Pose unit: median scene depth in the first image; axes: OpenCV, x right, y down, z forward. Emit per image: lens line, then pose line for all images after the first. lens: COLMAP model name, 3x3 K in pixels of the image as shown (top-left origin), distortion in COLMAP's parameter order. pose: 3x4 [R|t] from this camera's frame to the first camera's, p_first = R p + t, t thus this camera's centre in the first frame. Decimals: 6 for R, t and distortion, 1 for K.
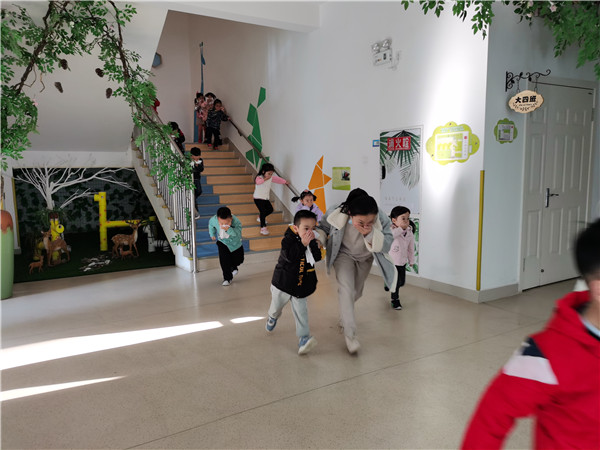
lens RADIAL K [[413.1, 0, 300.0], [0, 413.1, 225.0], [0, 0, 1]] dist [0.021807, -0.000306]
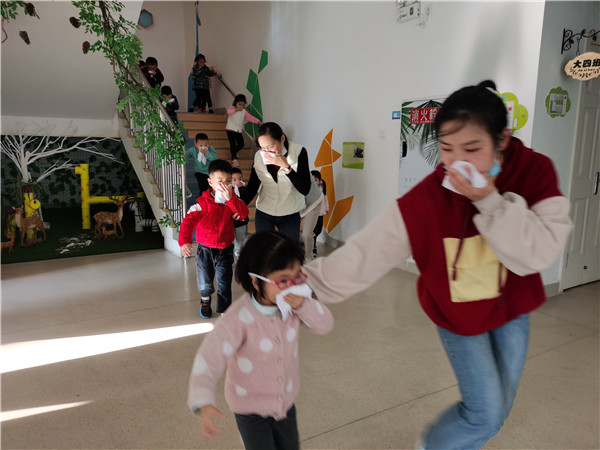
lens RADIAL K [[413.1, 0, 300.0], [0, 413.1, 225.0], [0, 0, 1]] dist [0.021807, -0.000306]
pose [[0.999680, 0.022716, 0.011173, -0.019498], [-0.023300, 0.998203, 0.055215, -0.009865], [-0.009898, -0.055458, 0.998412, 0.108738]]
